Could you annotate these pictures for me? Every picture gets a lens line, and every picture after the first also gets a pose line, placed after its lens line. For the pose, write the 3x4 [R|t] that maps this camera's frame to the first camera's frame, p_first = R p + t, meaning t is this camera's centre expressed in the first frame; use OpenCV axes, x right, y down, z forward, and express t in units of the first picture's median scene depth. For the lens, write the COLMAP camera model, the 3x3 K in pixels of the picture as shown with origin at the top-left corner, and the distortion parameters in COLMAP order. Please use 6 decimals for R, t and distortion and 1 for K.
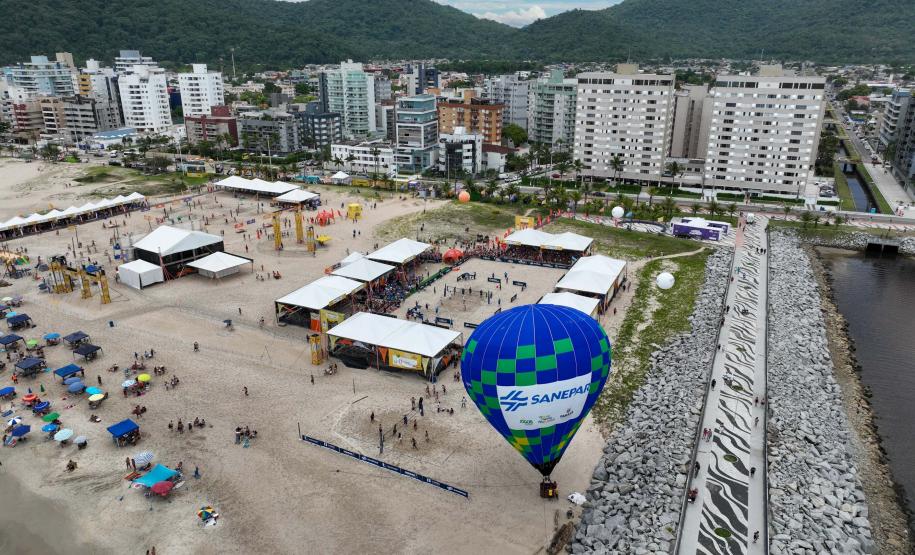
lens RADIAL K [[590.8, 0, 457.5], [0, 590.8, 277.5], [0, 0, 1]] dist [-0.040183, 0.001110]
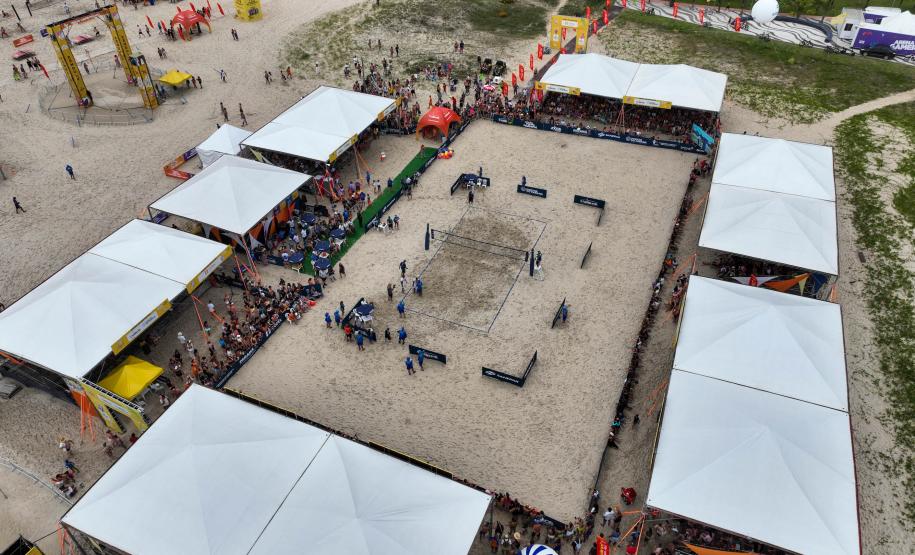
lens RADIAL K [[617.9, 0, 457.5], [0, 617.9, 277.5], [0, 0, 1]] dist [-0.005926, 0.005599]
pose [[0.998909, -0.034791, 0.031145, -0.011853], [0.021702, 0.936476, 0.350060, -0.093933], [-0.041346, -0.349002, 0.936209, 0.488907]]
